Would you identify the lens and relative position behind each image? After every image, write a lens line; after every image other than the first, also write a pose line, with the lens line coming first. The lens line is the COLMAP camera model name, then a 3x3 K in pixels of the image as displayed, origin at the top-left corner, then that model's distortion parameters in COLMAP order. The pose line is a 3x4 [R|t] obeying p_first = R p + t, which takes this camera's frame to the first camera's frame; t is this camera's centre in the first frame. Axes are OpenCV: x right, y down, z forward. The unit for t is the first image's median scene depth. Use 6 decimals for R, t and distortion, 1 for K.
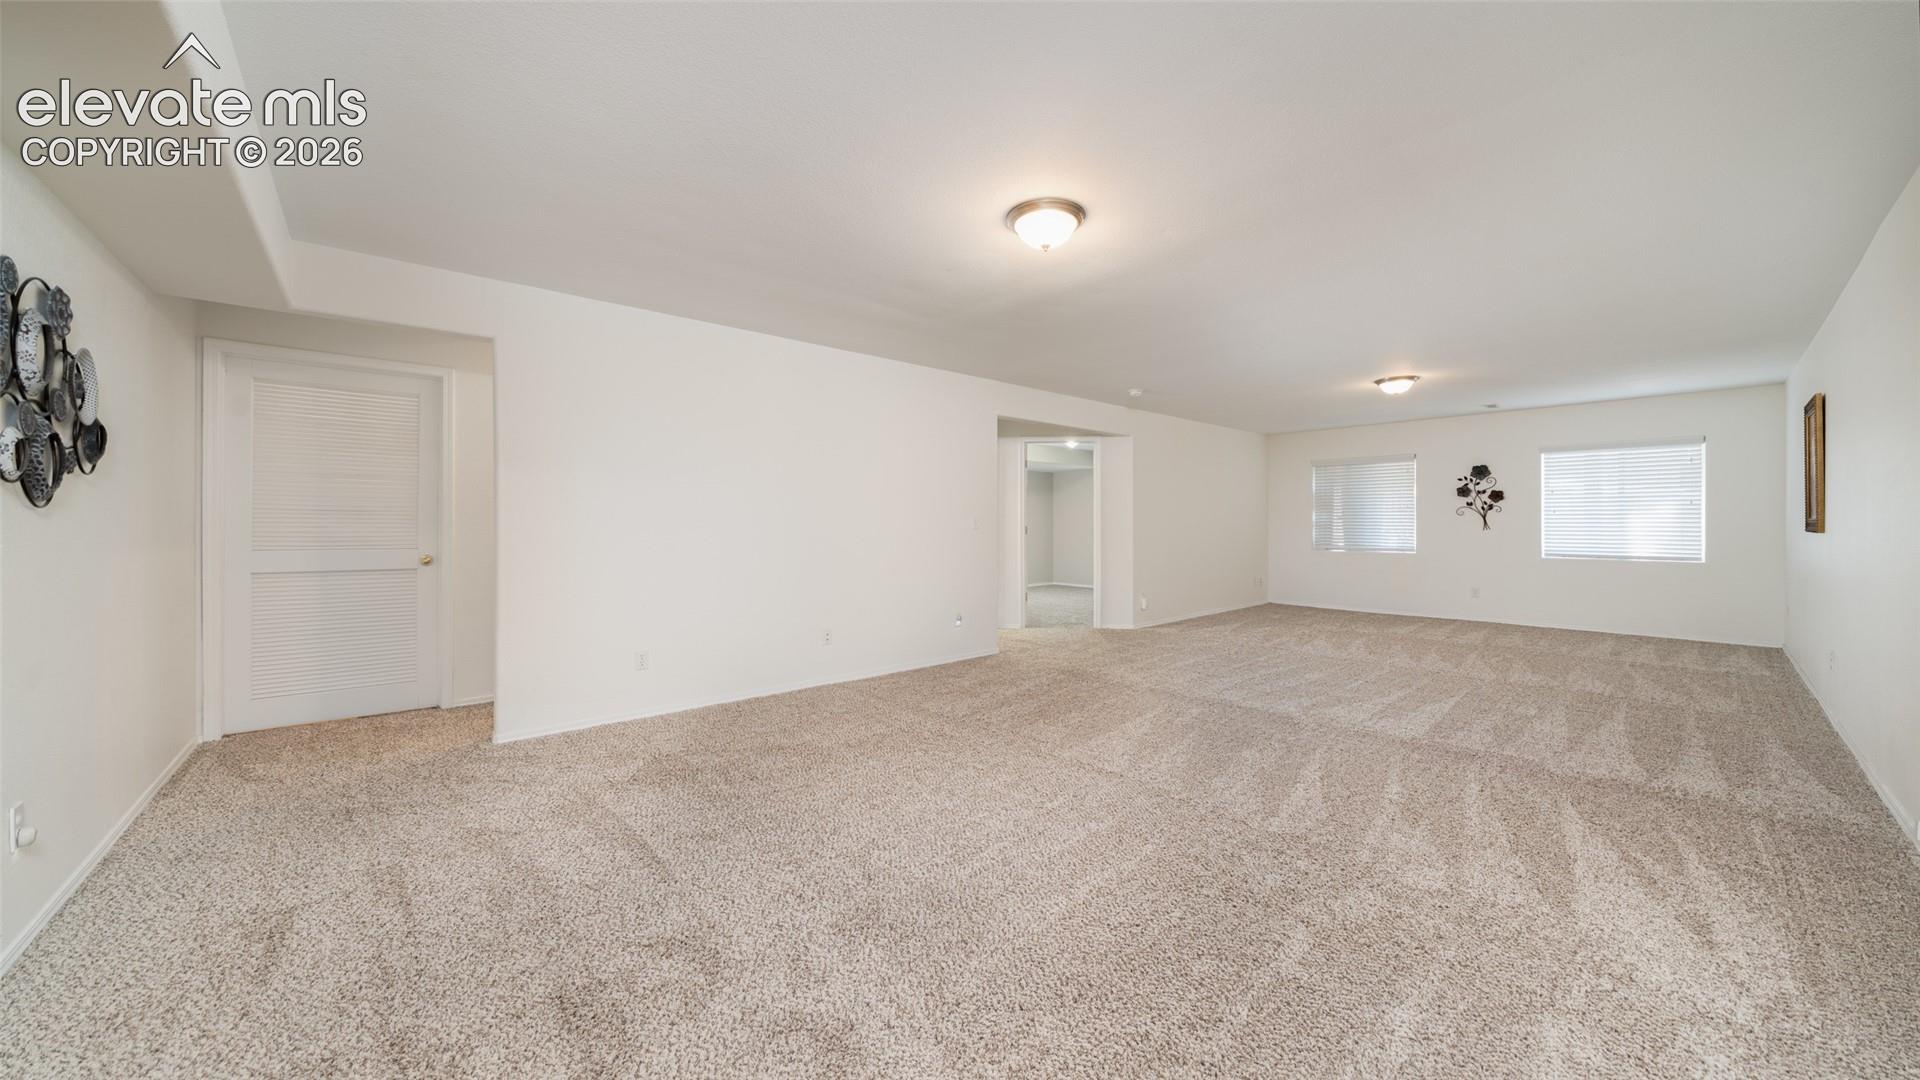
lens RADIAL K [[670.4, 0, 970.2], [0, 670.4, 532.3], [0, 0, 1]] dist [-0.003049, -0.000286]
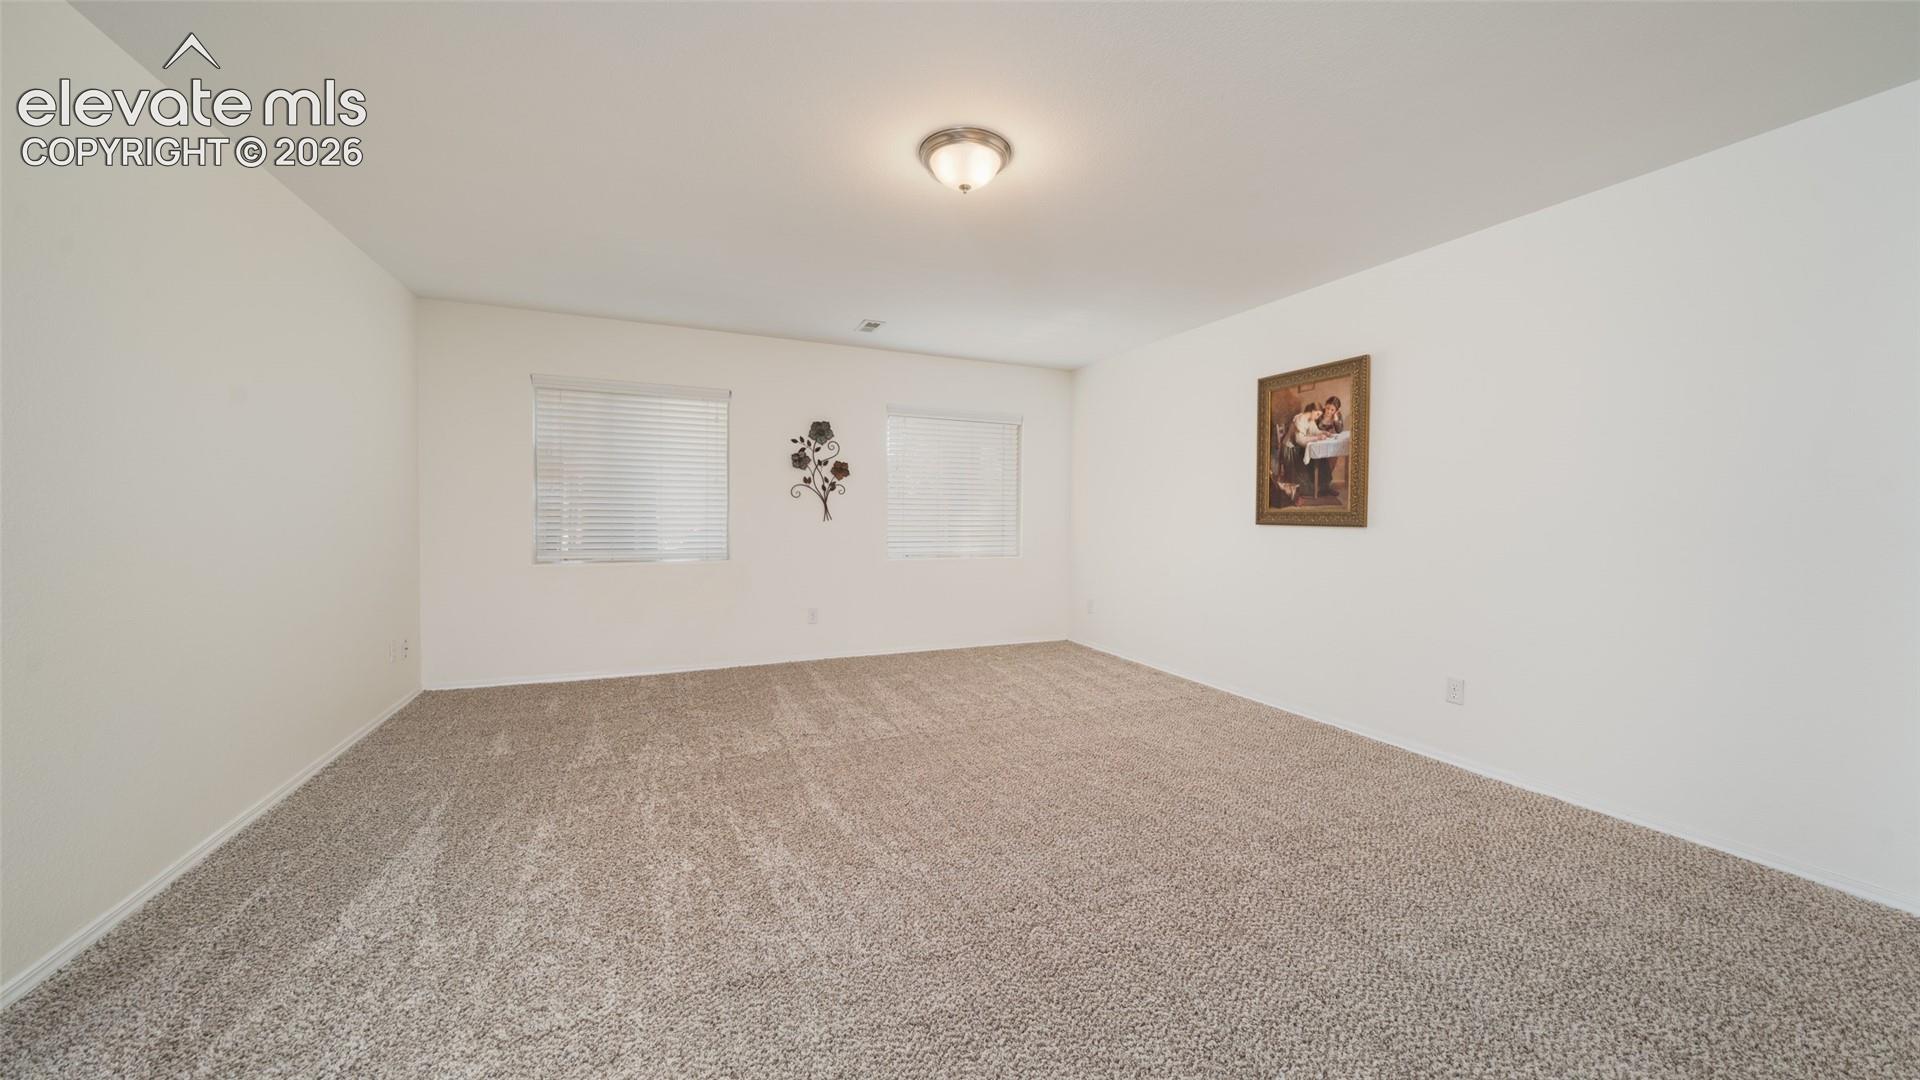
lens RADIAL K [[670.4, 0, 958.3], [0, 670.4, 534.8], [0, 0, 1]] dist [-0.003049, -0.000286]
pose [[0.294479, -0.029038, 0.955217, 0.172565], [0.003083, 0.999562, 0.029435, -0.008428], [-0.955653, -0.005723, 0.294439, 0.676439]]
